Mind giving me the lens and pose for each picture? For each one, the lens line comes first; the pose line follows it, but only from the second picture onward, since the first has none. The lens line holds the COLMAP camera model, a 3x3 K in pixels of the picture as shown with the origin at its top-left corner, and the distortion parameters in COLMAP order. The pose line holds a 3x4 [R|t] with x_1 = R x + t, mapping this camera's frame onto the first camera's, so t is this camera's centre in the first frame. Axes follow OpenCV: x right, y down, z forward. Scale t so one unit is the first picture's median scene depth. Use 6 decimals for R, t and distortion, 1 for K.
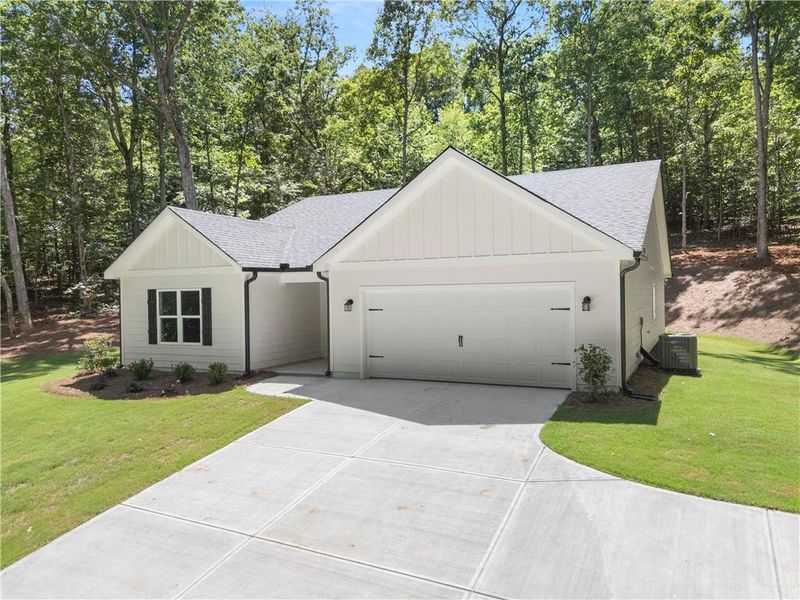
lens RADIAL K [[621.7, 0, 400.0], [0, 621.7, 300.0], [0, 0, 1]] dist [0.026503, -0.003739]
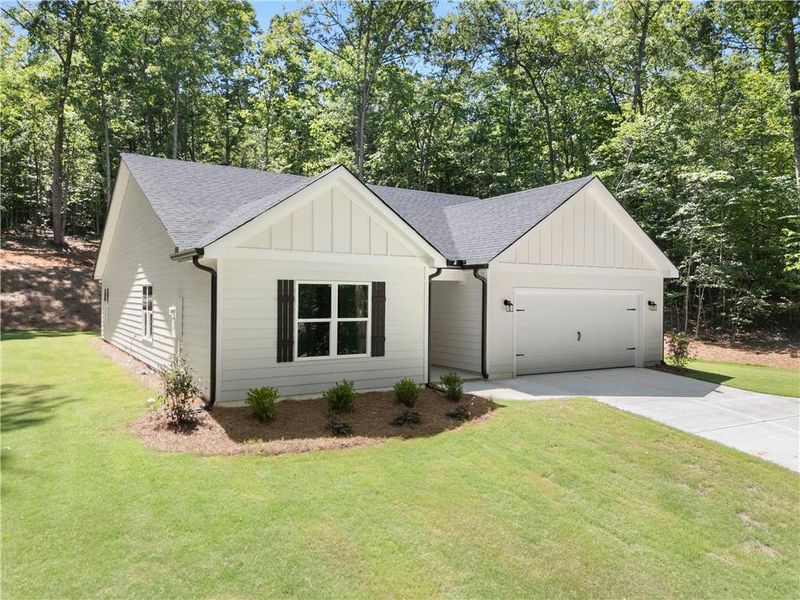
lens RADIAL K [[621.8, 0, 400.0], [0, 621.8, 300.0], [0, 0, 1]] dist [0.036782, 0.003024]
pose [[0.514197, 0.016817, 0.857507, -0.934418], [-0.006102, 0.999854, -0.015950, 0.014494], [-0.857651, 0.002969, 0.514224, 0.563068]]
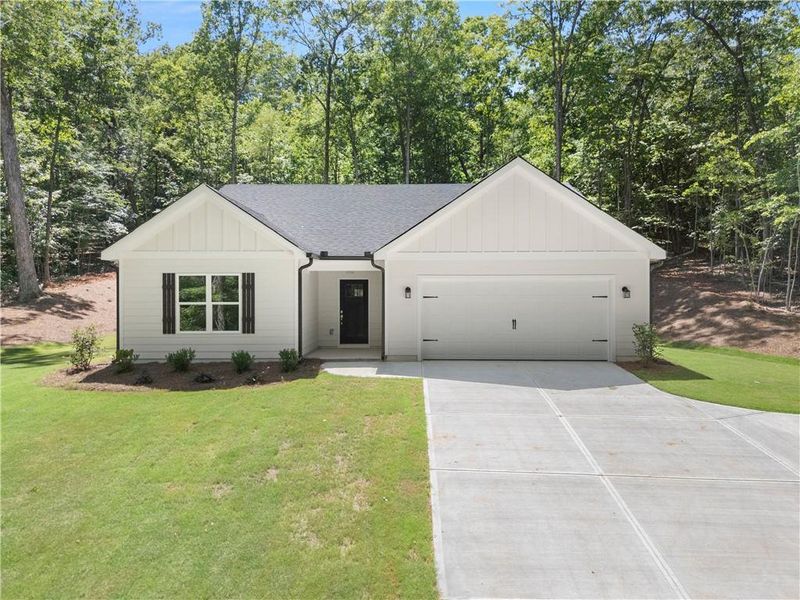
lens RADIAL K [[611.4, 0, 400.0], [0, 611.4, 300.0], [0, 0, 1]] dist [0.036459, -0.001122]
pose [[0.901853, 0.010448, 0.431917, -0.492737], [-0.008663, 0.999944, -0.006101, 0.024927], [-0.431957, 0.001760, 0.901893, 0.049018]]
